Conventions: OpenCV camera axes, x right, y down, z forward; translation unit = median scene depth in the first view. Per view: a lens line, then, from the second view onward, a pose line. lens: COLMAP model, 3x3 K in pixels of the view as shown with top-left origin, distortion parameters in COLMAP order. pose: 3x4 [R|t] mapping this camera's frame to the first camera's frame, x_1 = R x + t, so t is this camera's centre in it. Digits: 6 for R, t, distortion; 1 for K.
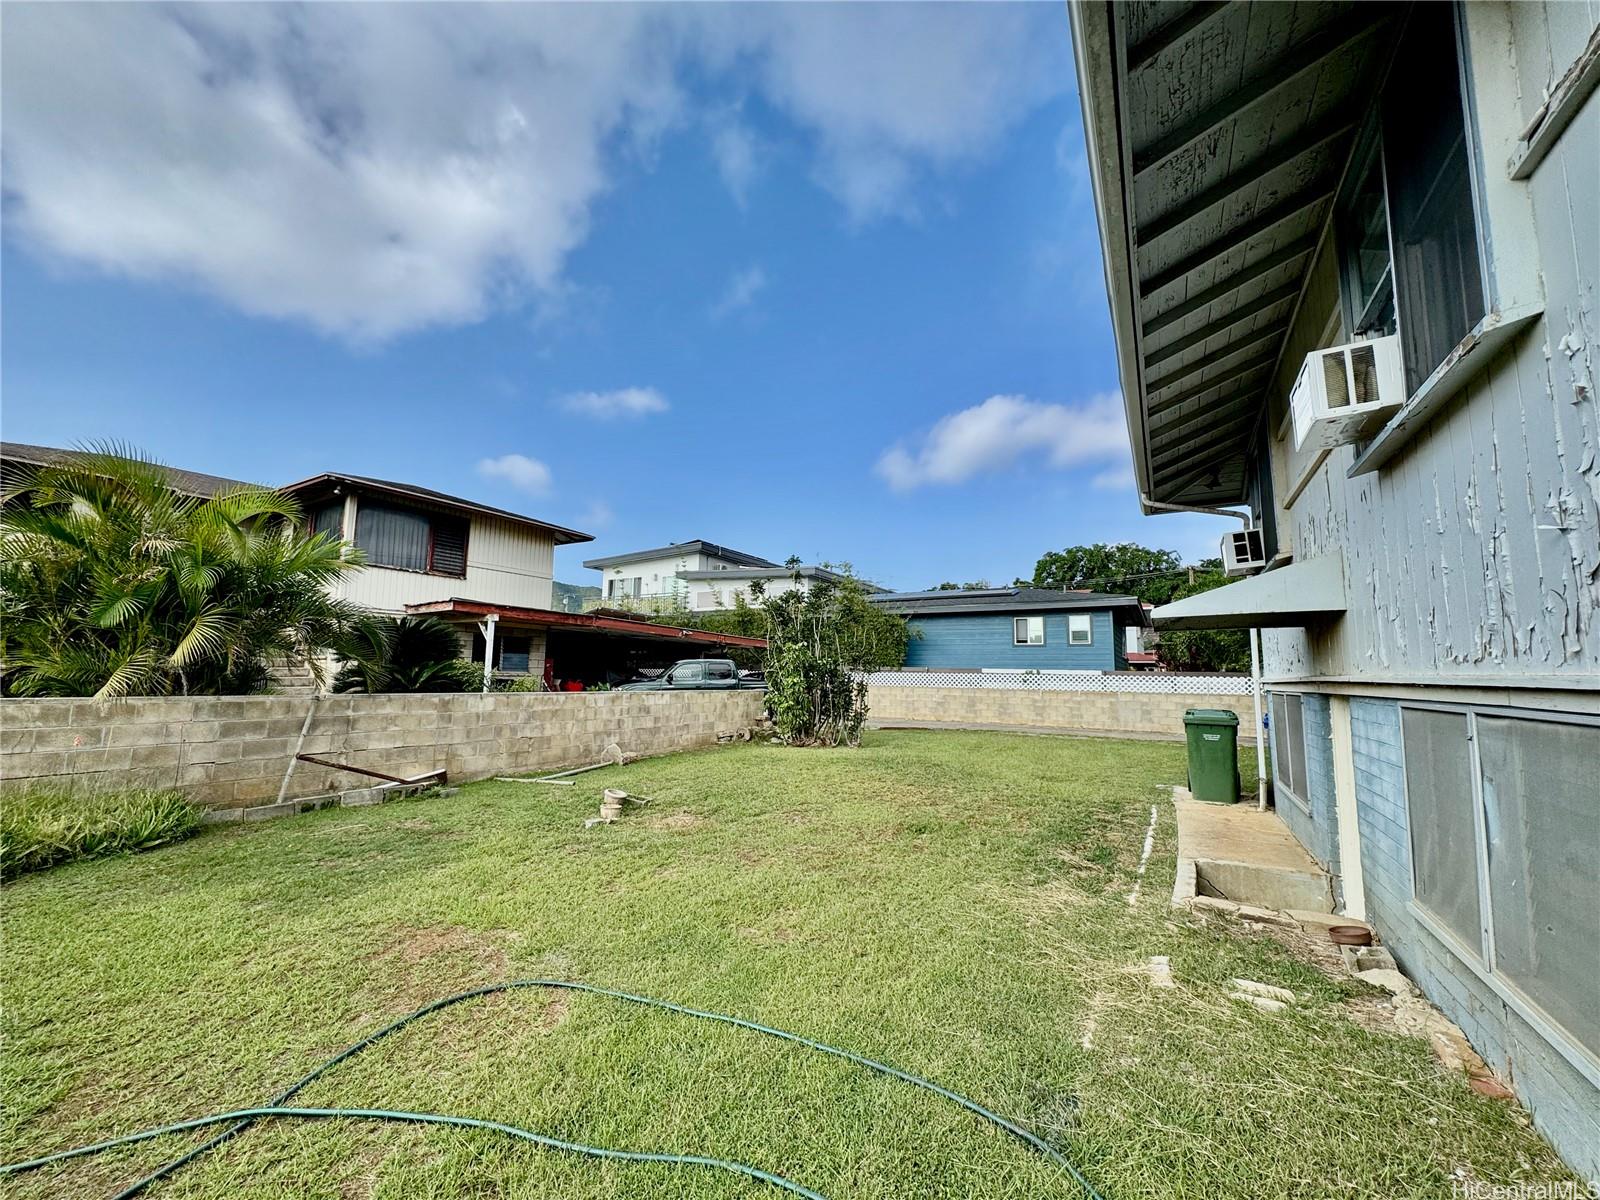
lens RADIAL K [[636.1, 0, 801.9], [0, 636.1, 601.6], [0, 0, 1]] dist [-0.011028, -0.000195]
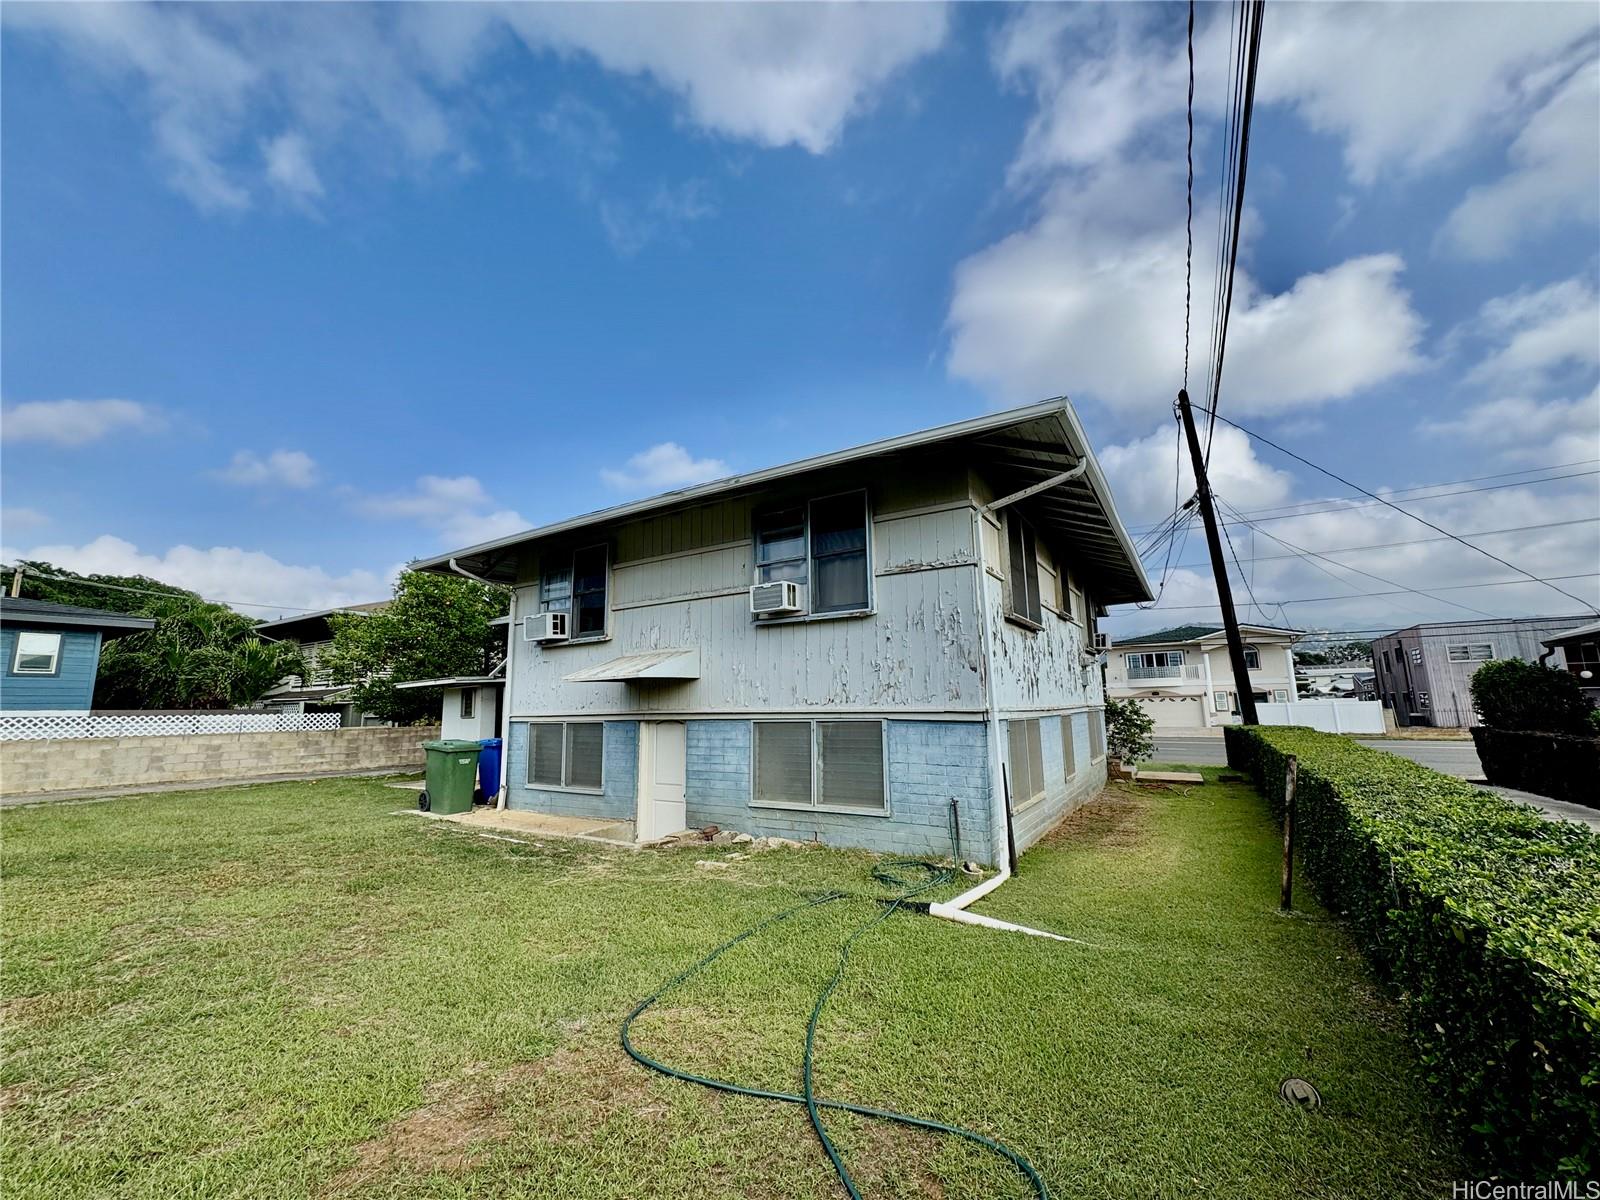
lens RADIAL K [[636.1, 0, 795.2], [0, 636.1, 603.0], [0, 0, 1]] dist [-0.011028, -0.000195]
pose [[0.042628, 0.141292, 0.989050, -0.268001], [-0.091986, 0.986300, -0.136935, 0.006083], [-0.994847, -0.085142, 0.055041, 0.127300]]
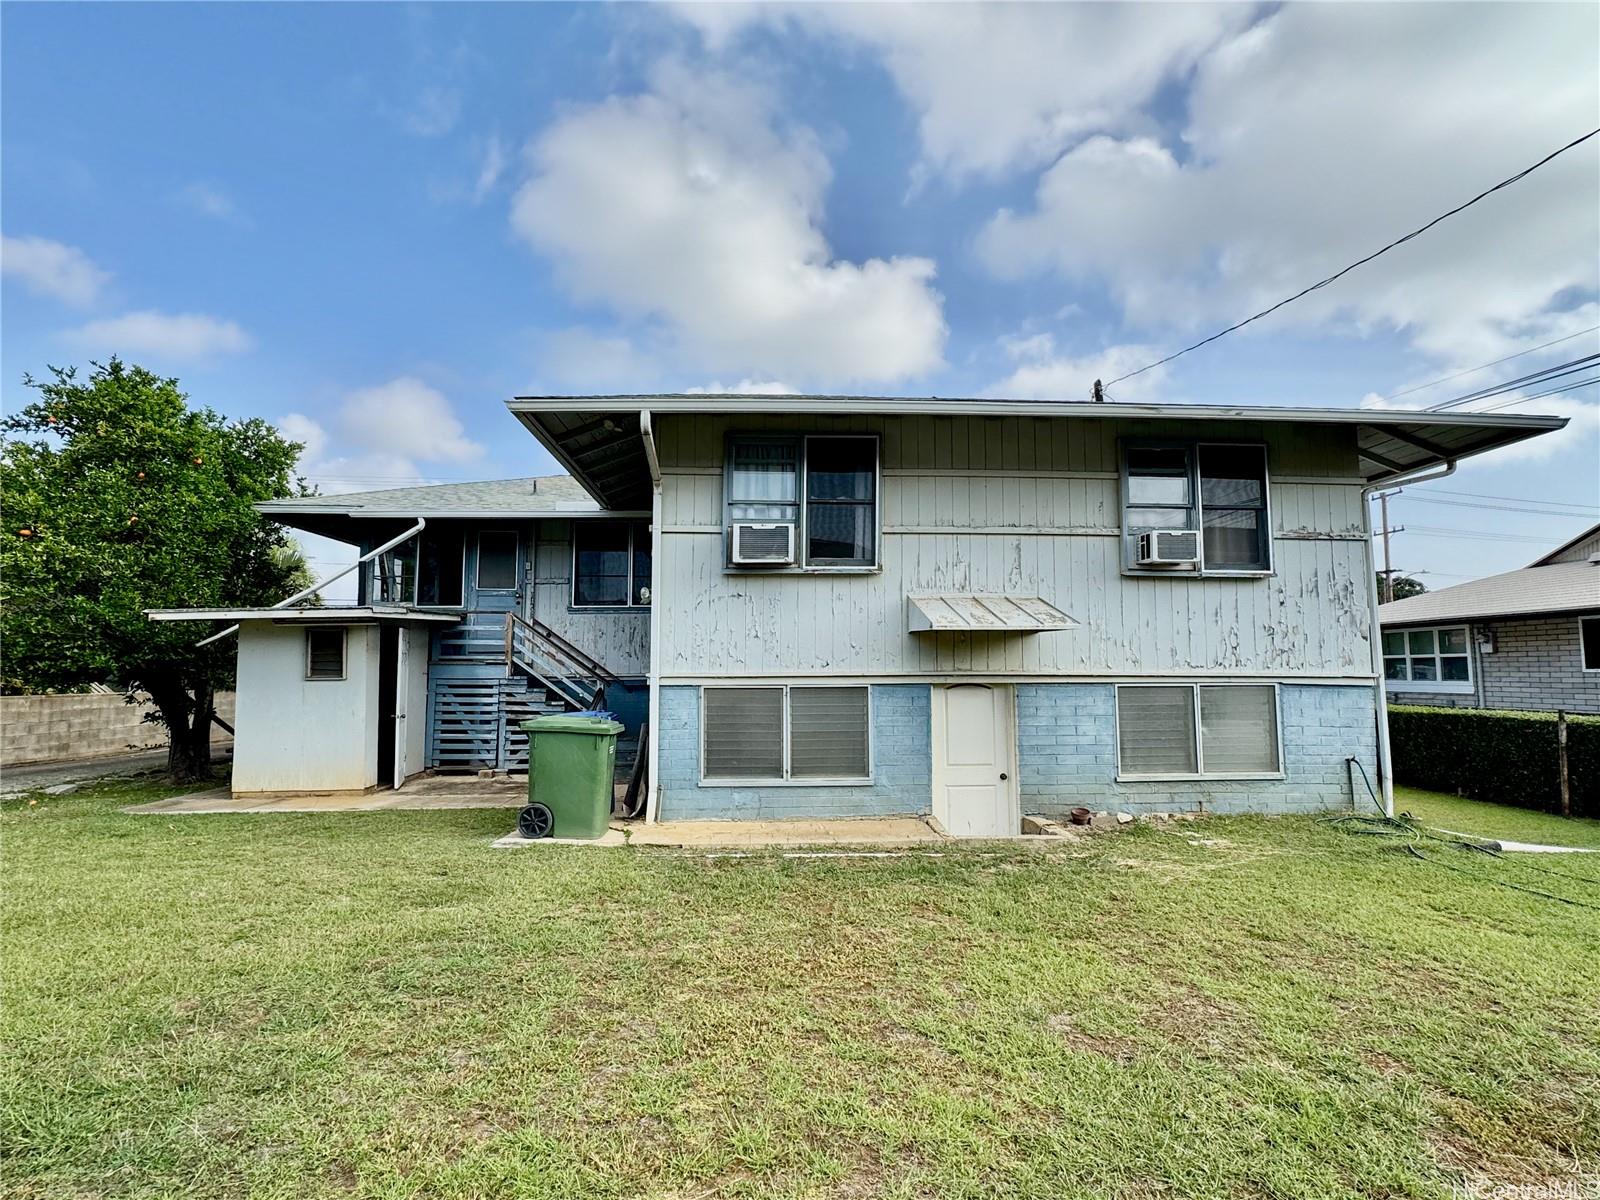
lens RADIAL K [[777.4, 0, 804.7], [0, 777.4, 609.2], [0, 0, 1]] dist [-0.006170, 0.000867]
pose [[-0.541244, 0.046386, 0.839585, -0.119479], [-0.102802, 0.987337, -0.120821, 0.057972], [-0.834558, -0.151704, -0.529621, 0.569089]]
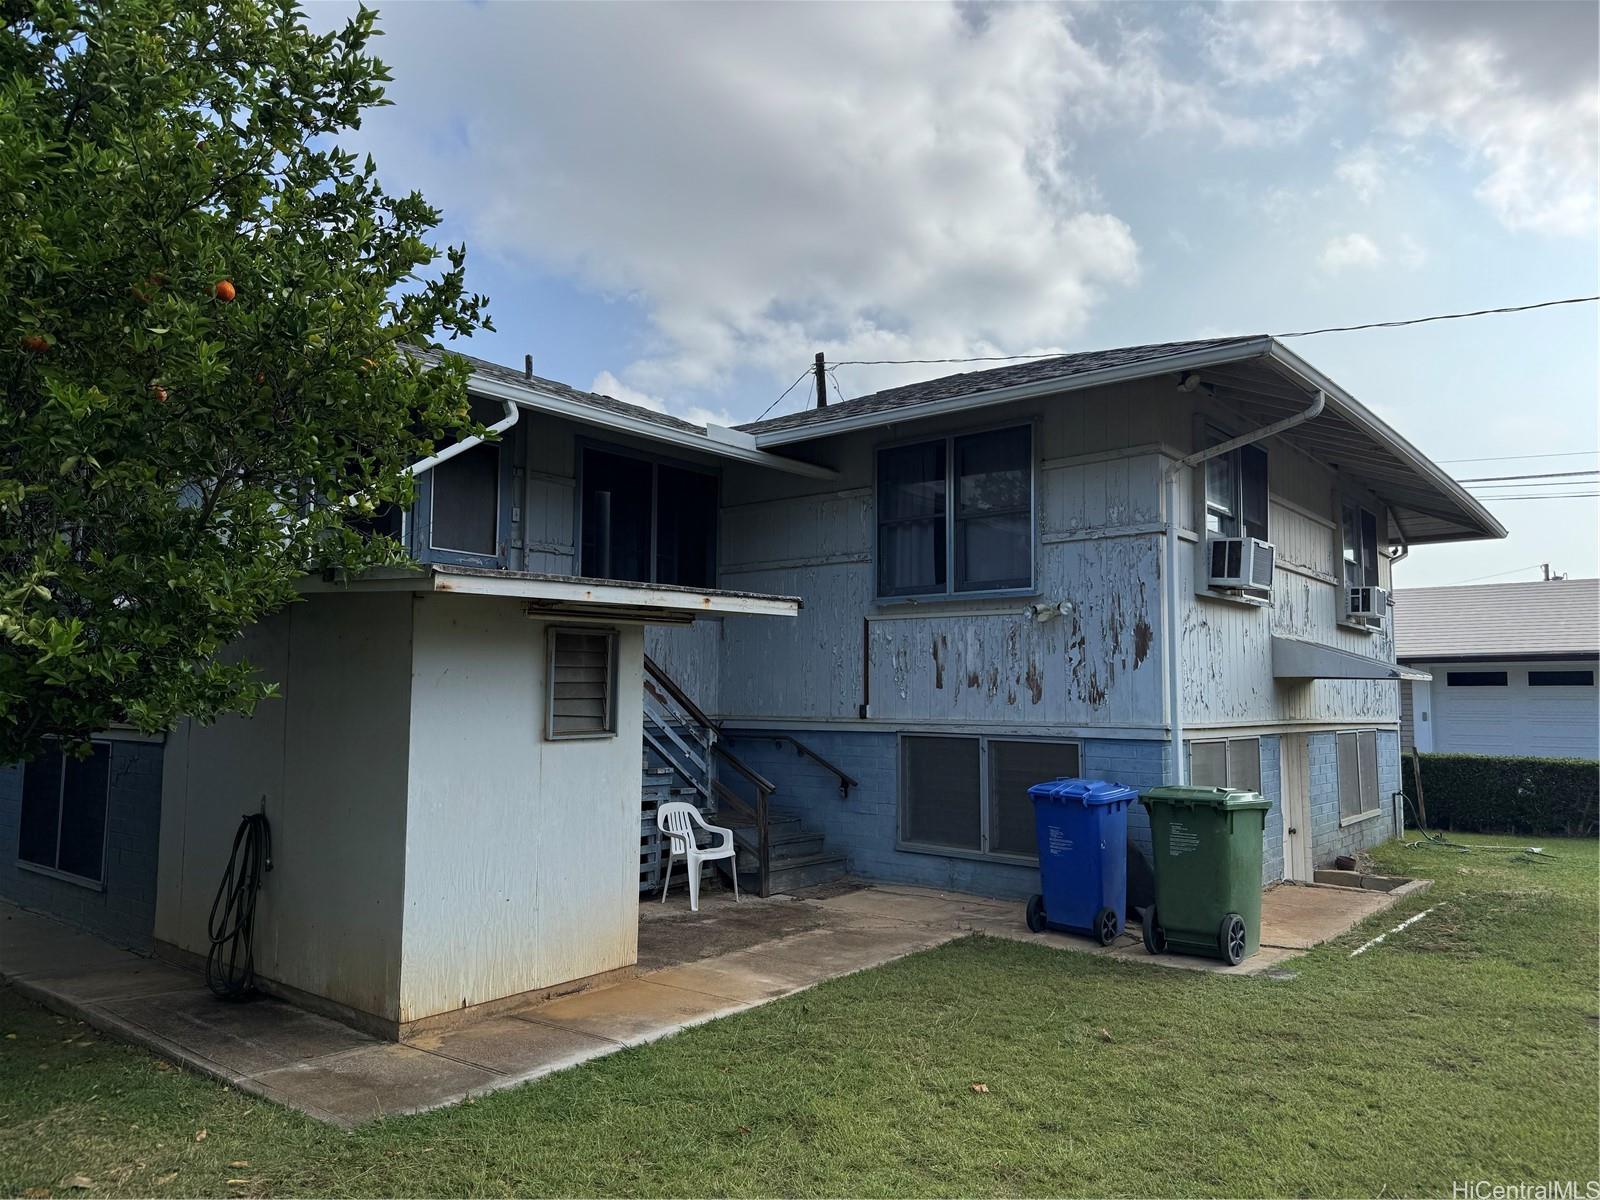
lens RADIAL K [[1133.5, 0, 800.1], [0, 1133.5, 593.1], [0, 0, 1]] dist [0.013520, 0.001530]
pose [[-0.985957, -0.015479, 0.166280, 0.336649], [-0.048611, 0.979180, -0.197089, 0.094205], [-0.159767, -0.202405, -0.966182, 0.875874]]
